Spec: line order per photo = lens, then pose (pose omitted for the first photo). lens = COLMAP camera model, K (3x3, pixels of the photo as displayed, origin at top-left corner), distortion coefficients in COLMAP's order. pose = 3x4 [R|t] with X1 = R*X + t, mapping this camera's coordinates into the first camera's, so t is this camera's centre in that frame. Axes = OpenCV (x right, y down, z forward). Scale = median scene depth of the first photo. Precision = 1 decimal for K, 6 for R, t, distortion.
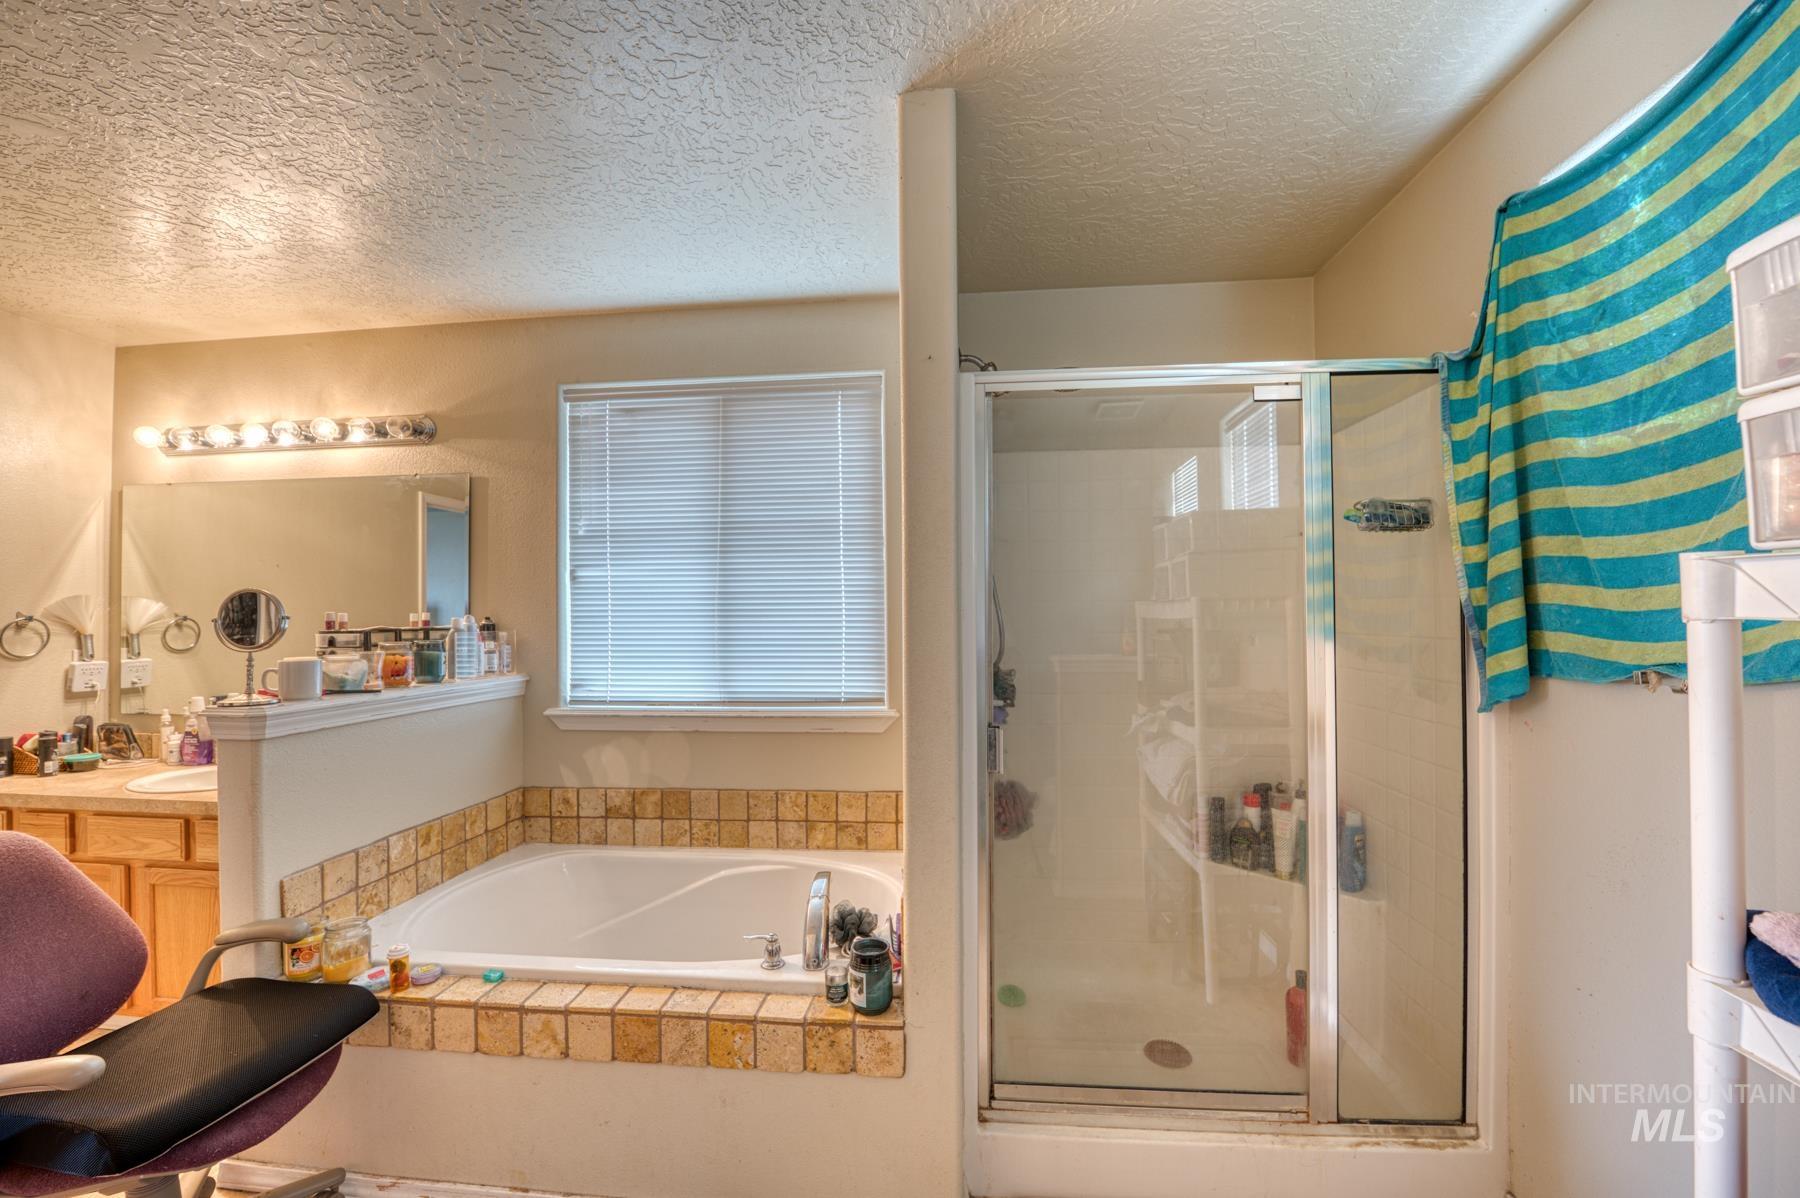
lens RADIAL K [[718.4, 0, 931.2], [0, 718.4, 608.5], [0, 0, 1]] dist [-0.027422, -0.000159]
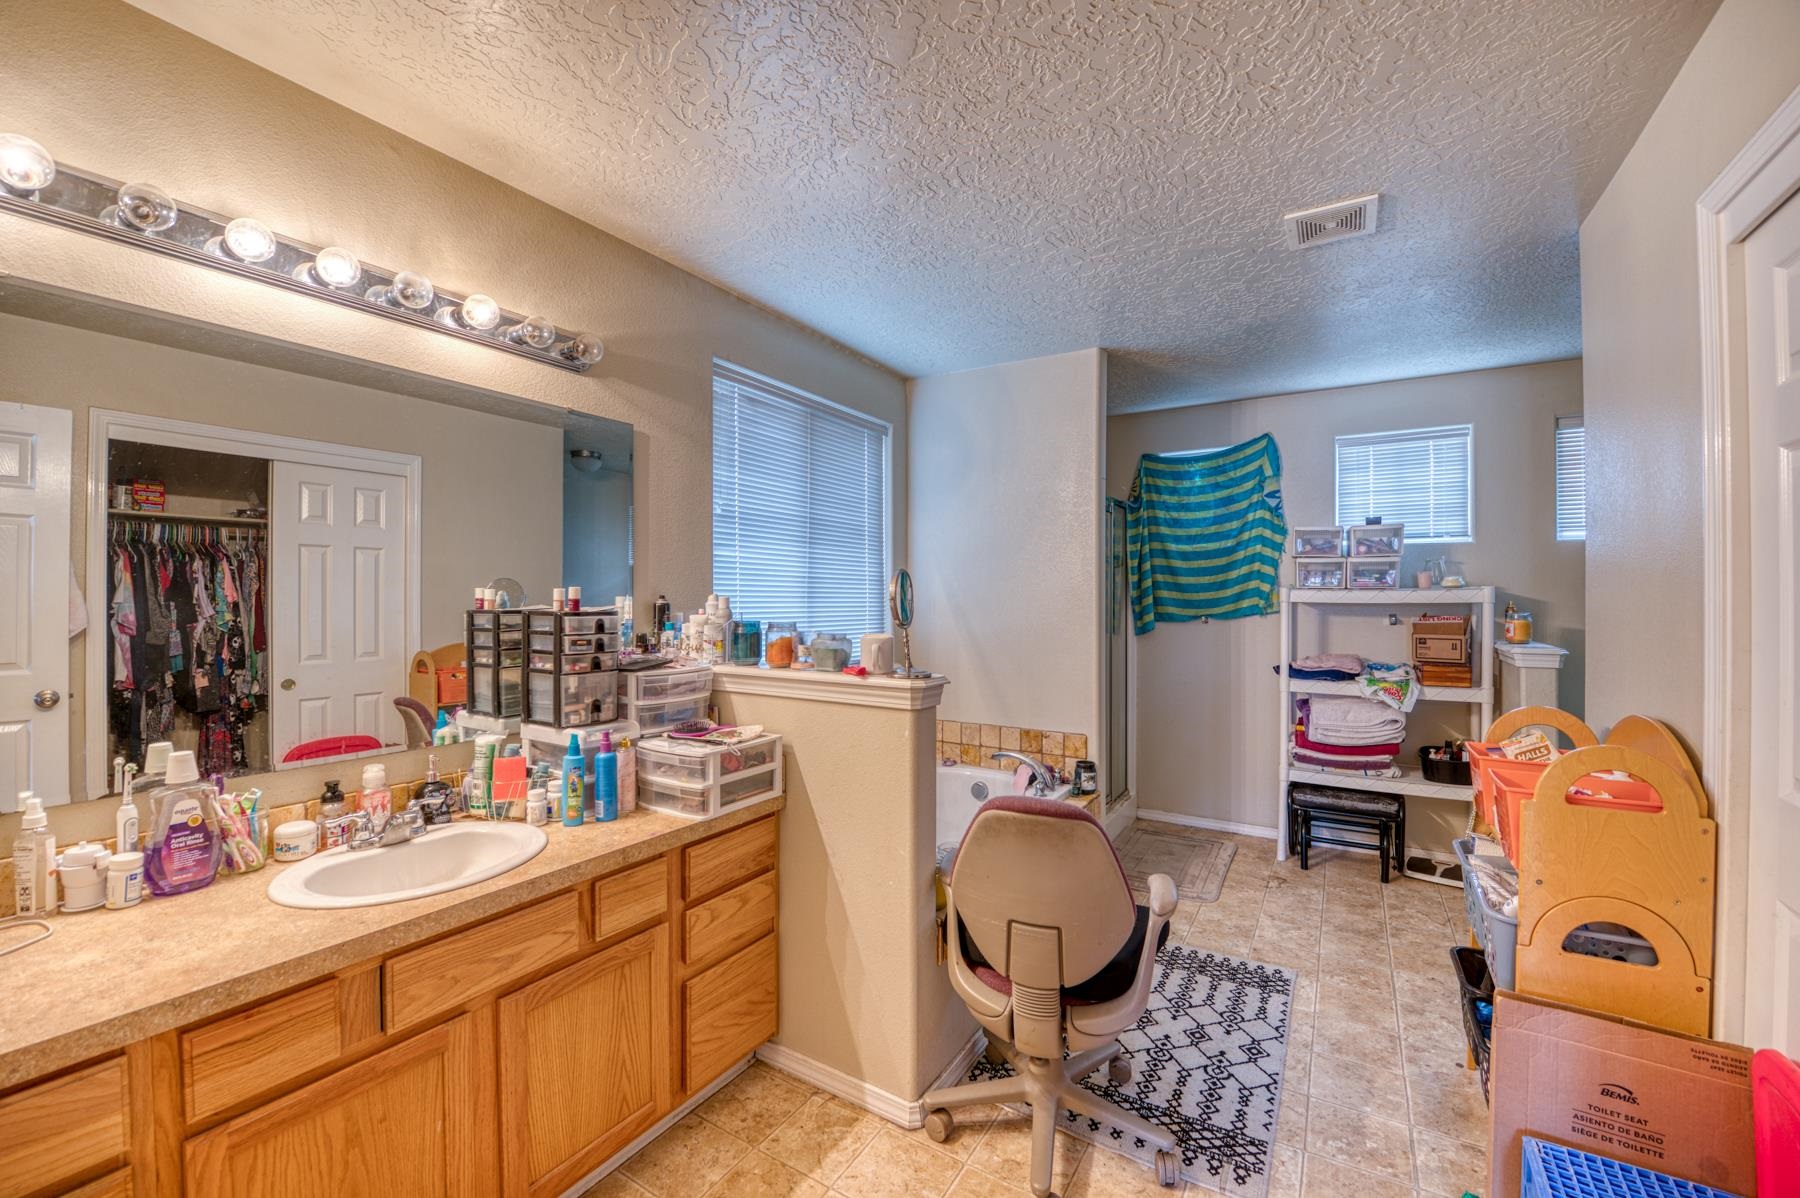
lens RADIAL K [[736.2, 0, 896.7], [0, 736.2, 593.5], [0, 0, 1]] dist [-0.021748, -0.000627]
pose [[0.445973, 0.014580, 0.894927, -2.265232], [-0.017435, 0.999819, -0.007600, 0.019509], [-0.894876, -0.012214, 0.446147, 0.572590]]
